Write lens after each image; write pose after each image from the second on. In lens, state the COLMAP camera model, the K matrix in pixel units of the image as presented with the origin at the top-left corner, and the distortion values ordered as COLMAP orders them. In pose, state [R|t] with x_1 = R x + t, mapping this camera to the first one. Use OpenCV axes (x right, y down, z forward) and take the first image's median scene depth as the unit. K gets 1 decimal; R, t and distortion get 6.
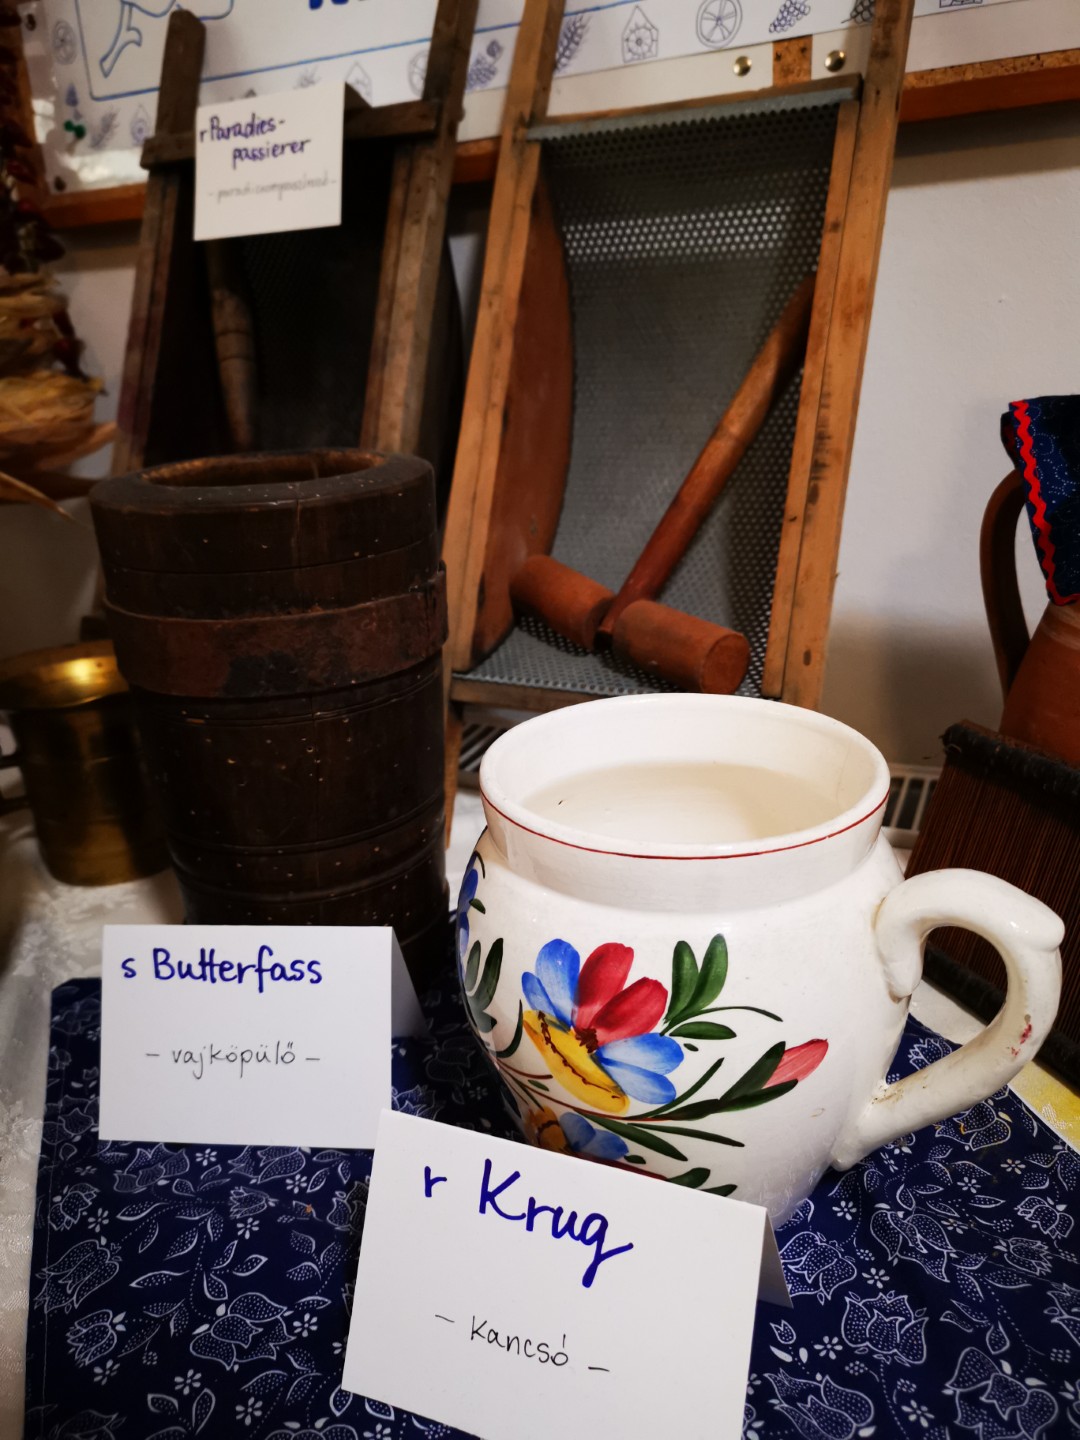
lens RADIAL K [[1119.1, 0, 550.6], [0, 1119.1, 714.6], [0, 0, 1]] dist [0.032283, -0.038591]
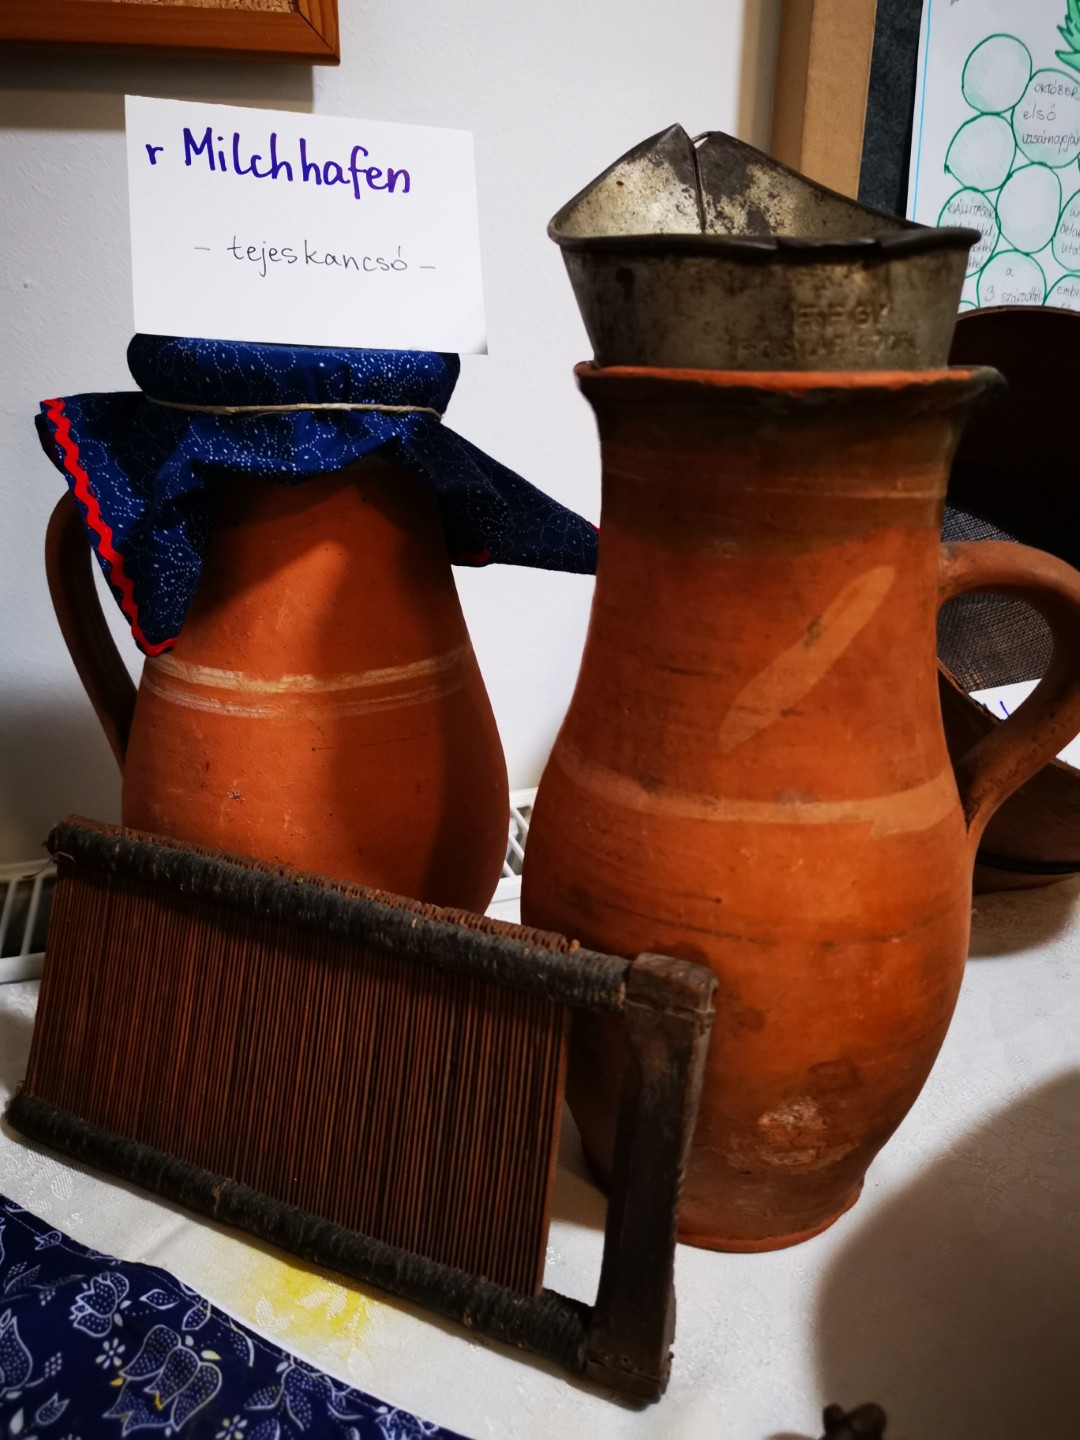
lens RADIAL K [[1119.1, 0, 529.7], [0, 1119.1, 723.7], [0, 0, 1]] dist [0.032283, -0.038591]
pose [[0.754592, -0.175855, 0.632191, 0.183602], [0.185592, 0.981280, 0.051436, -0.052949], [-0.629401, 0.078517, 0.773103, 0.290278]]
